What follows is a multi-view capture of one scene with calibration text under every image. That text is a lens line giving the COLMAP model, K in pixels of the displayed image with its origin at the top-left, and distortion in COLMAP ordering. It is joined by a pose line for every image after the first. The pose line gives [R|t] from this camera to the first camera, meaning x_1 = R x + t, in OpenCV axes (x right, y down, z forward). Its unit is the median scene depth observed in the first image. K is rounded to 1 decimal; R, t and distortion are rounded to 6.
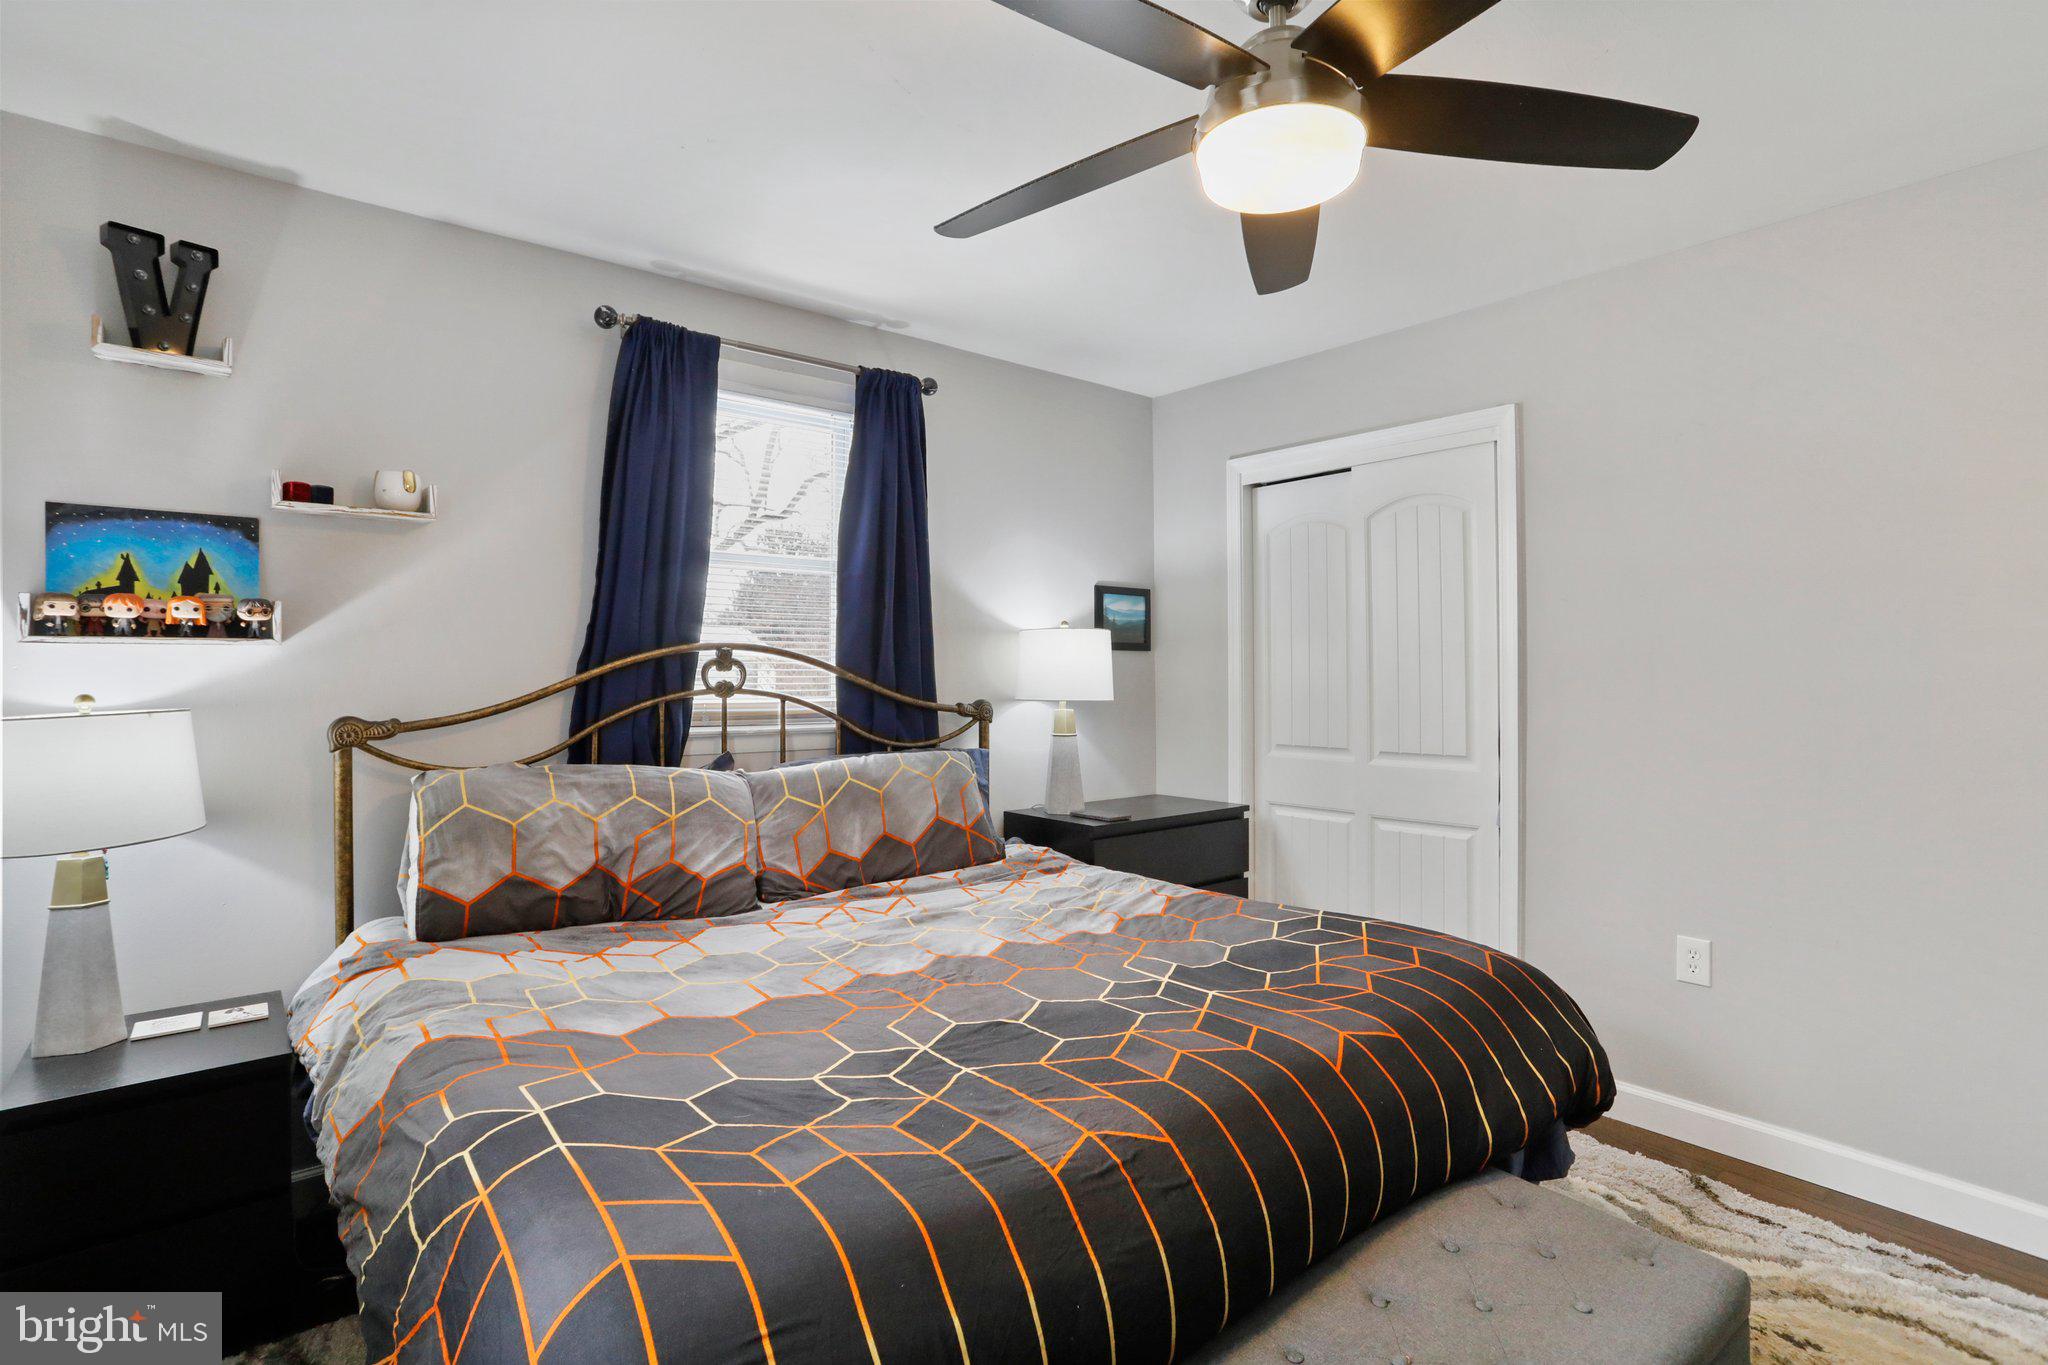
lens RADIAL K [[993.0, 0, 1016.5], [0, 993.0, 669.0], [0, 0, 1]] dist [-0.059981, 0.033096]
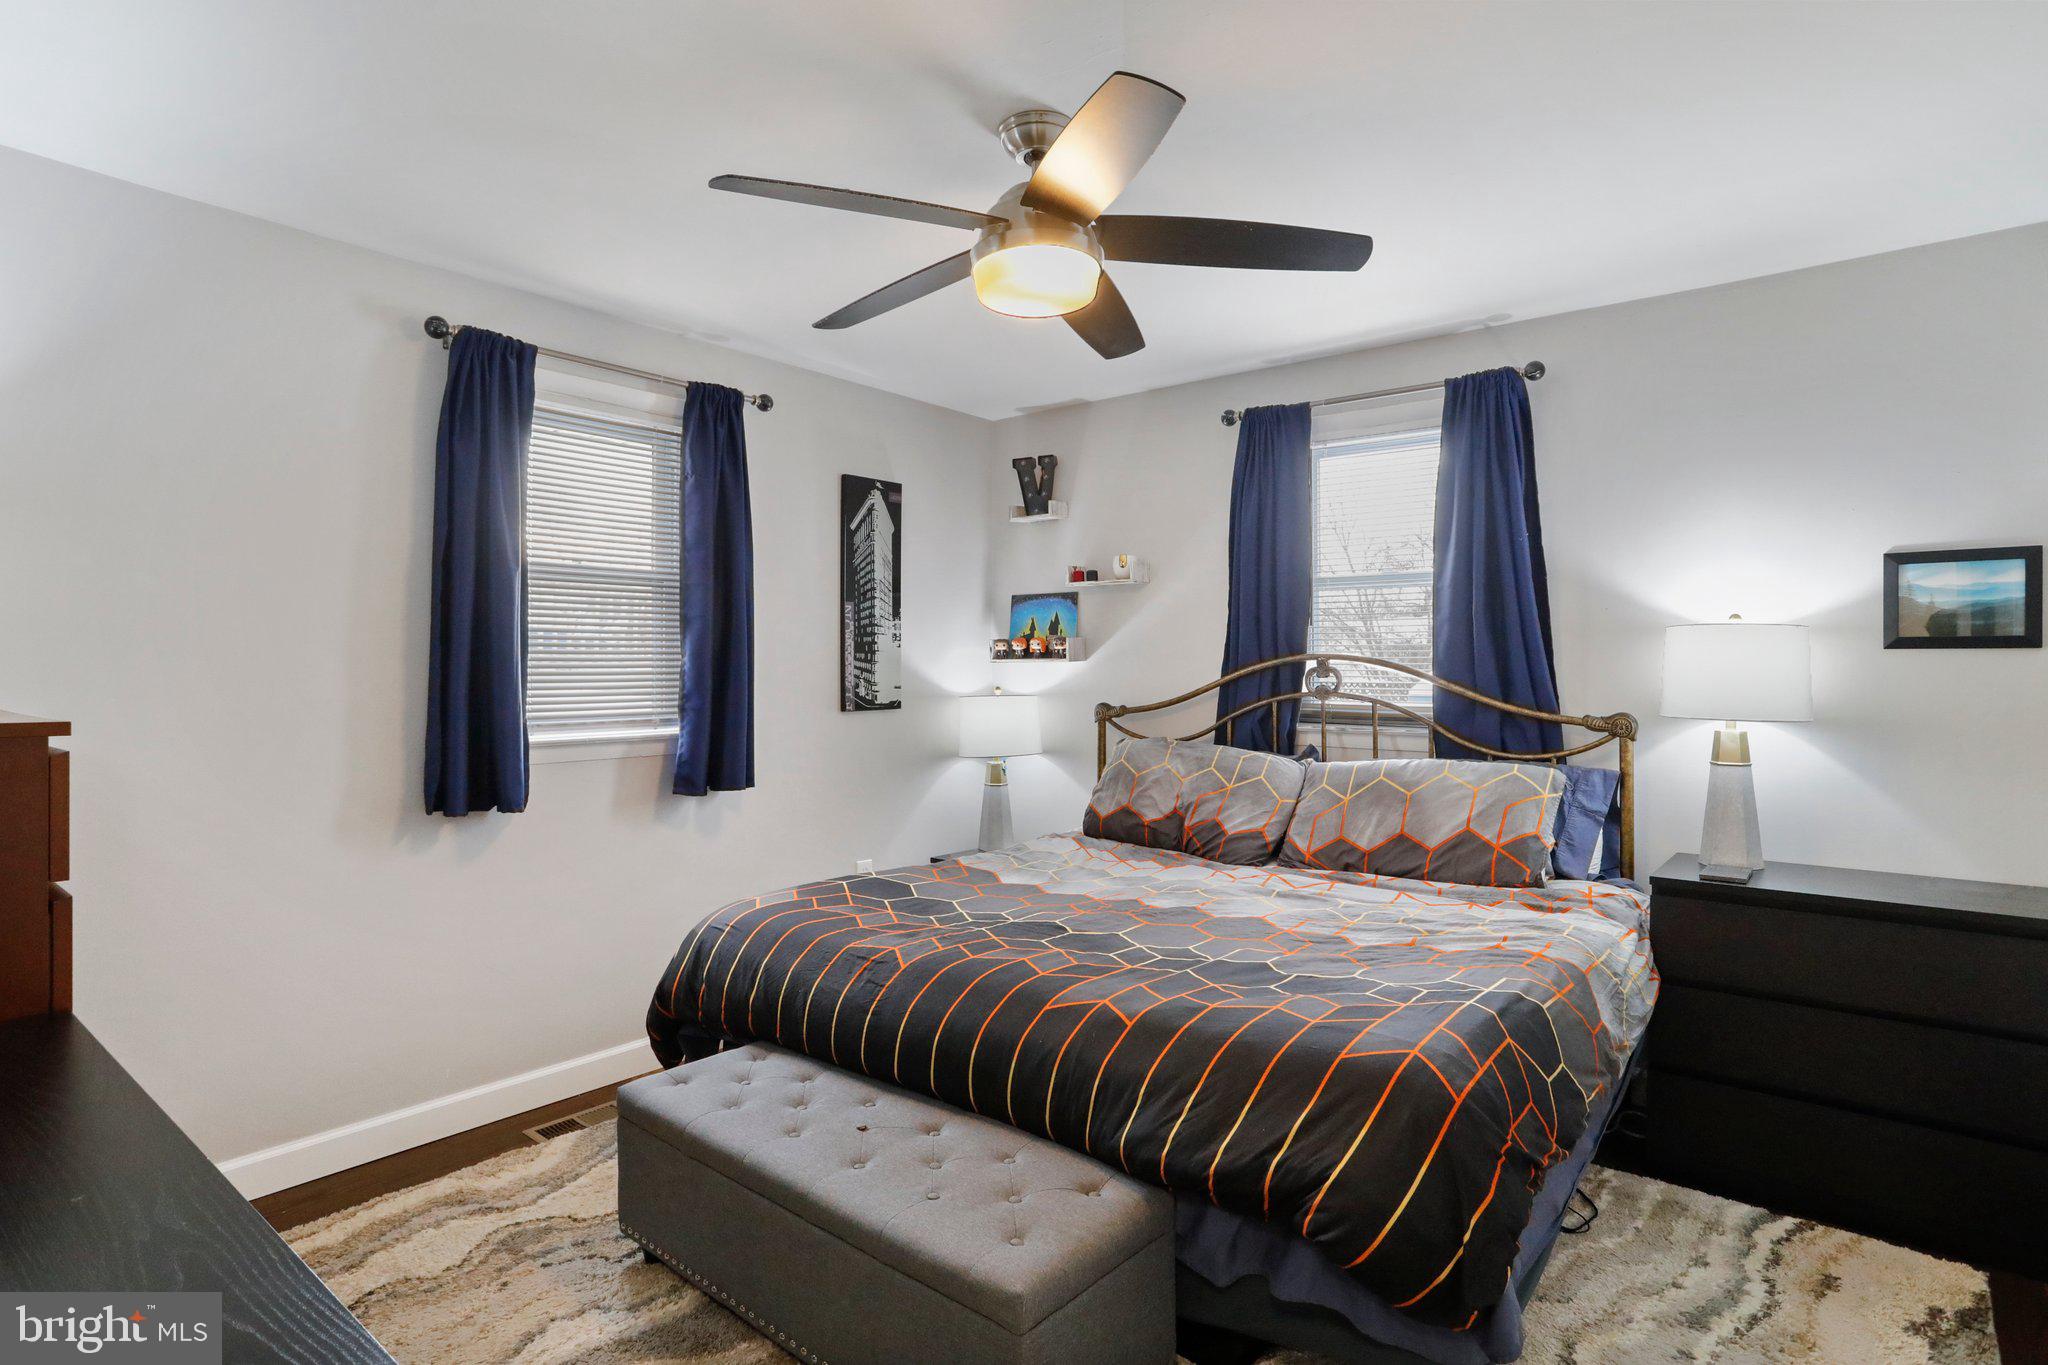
lens RADIAL K [[1067.2, 0, 1026.0], [0, 1067.2, 670.0], [0, 0, 1]] dist [-0.063148, 0.000402]
pose [[0.204763, 0.001859, -0.978810, 0.929967], [0.002588, 0.999994, 0.002441, -0.011216], [0.978808, -0.003033, 0.204757, 0.400309]]
